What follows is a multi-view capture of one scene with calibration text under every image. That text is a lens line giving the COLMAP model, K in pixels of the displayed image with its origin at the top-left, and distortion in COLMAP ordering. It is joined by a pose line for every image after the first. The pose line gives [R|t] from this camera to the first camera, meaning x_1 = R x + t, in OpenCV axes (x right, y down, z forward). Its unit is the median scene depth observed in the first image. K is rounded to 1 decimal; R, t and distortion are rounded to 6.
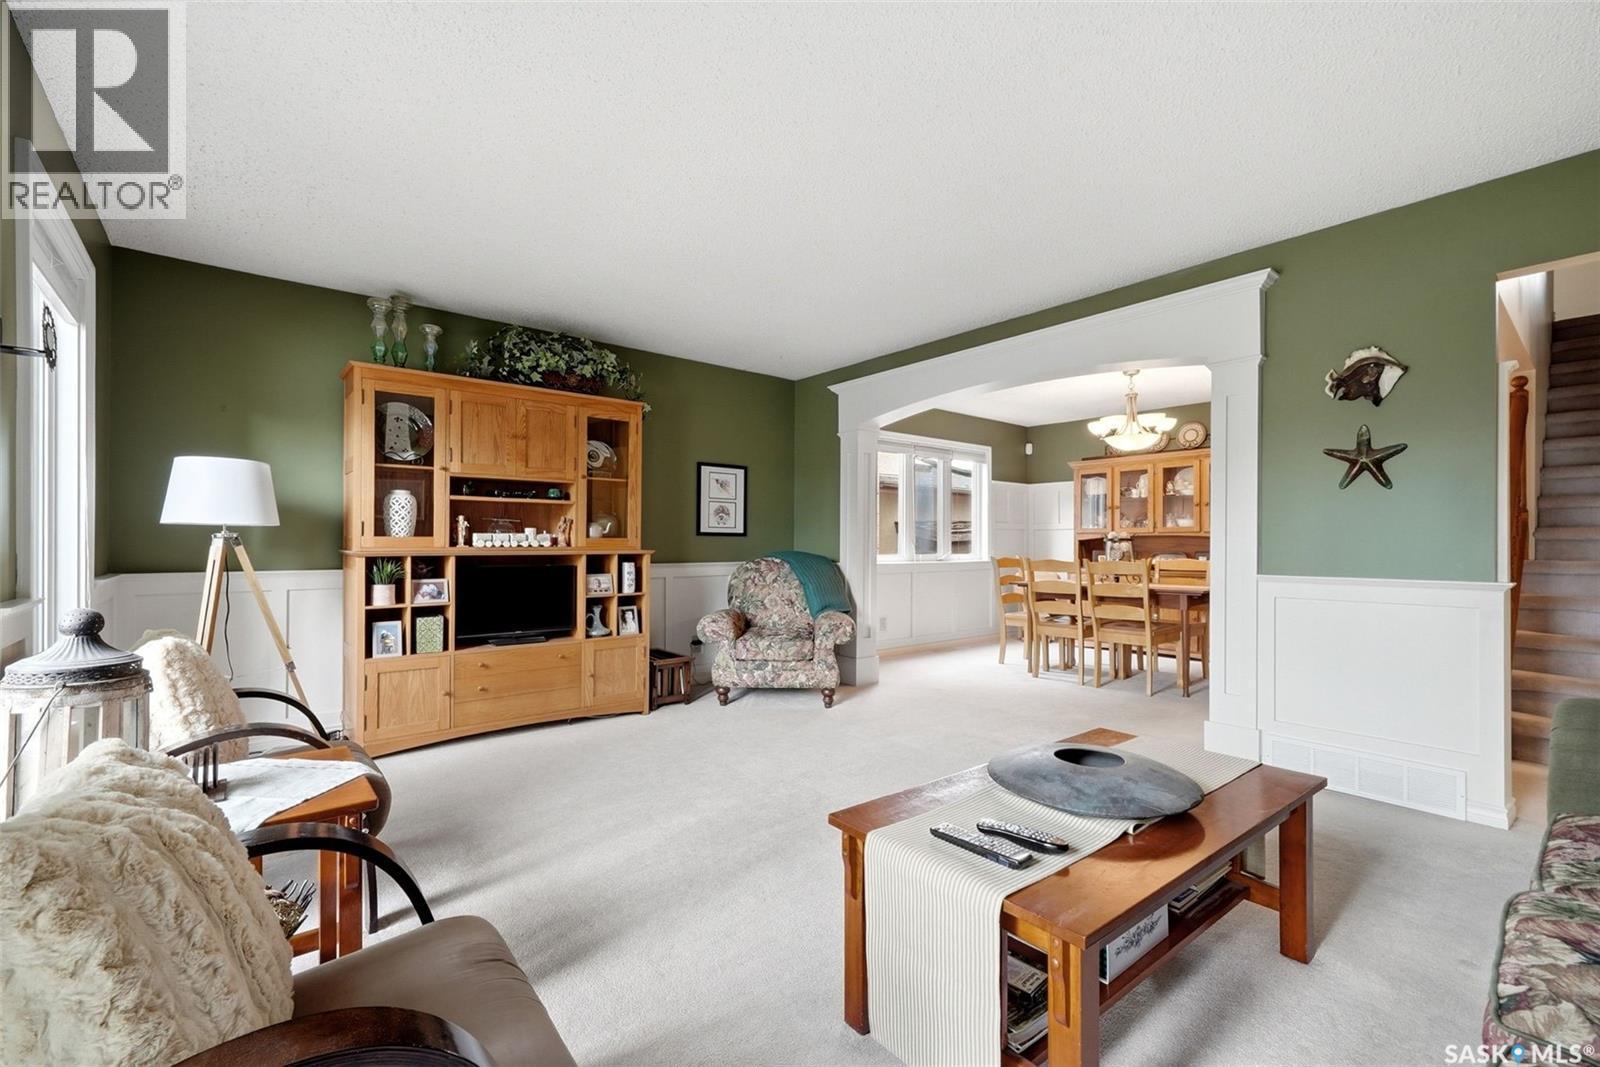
lens RADIAL K [[685.1, 0, 784.6], [0, 685.1, 542.5], [0, 0, 1]] dist [-0.001624, 0.003652]
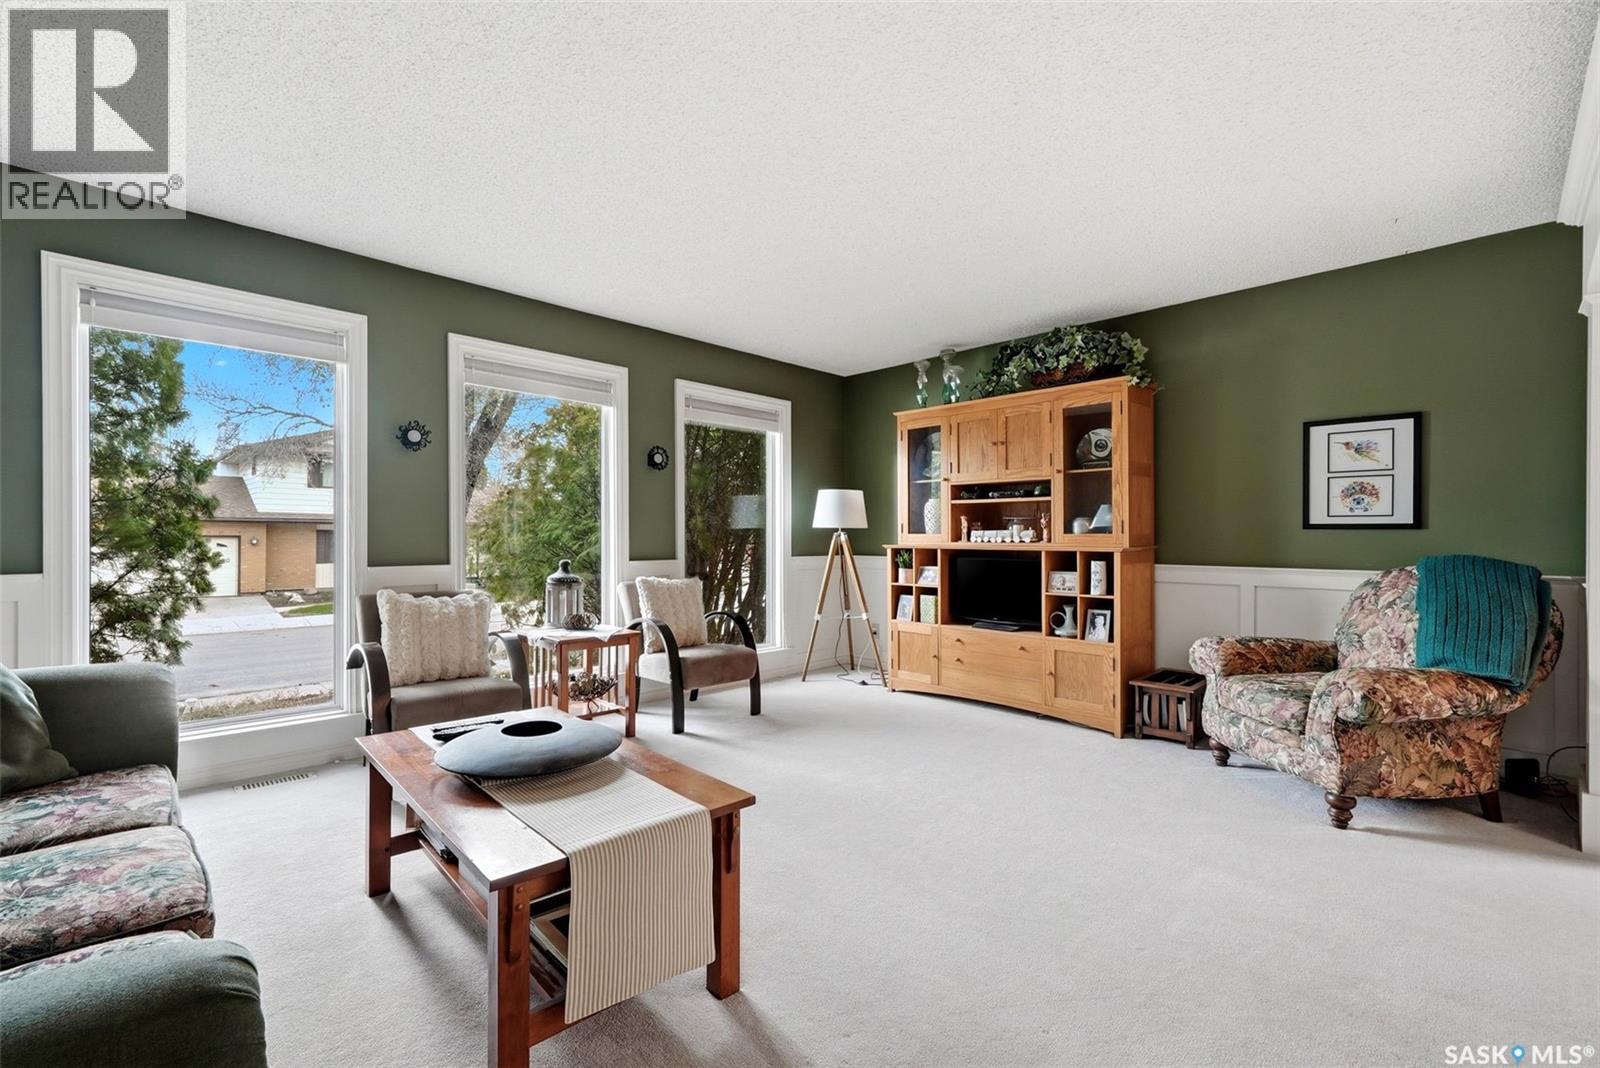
lens RADIAL K [[685.1, 0, 783.5], [0, 685.1, 532.6], [0, 0, 1]] dist [-0.001624, 0.003652]
pose [[0.086034, -0.007073, -0.996267, 0.648736], [-0.001590, 0.999973, -0.007236, -0.000915], [0.996291, 0.002206, 0.086020, 0.526689]]
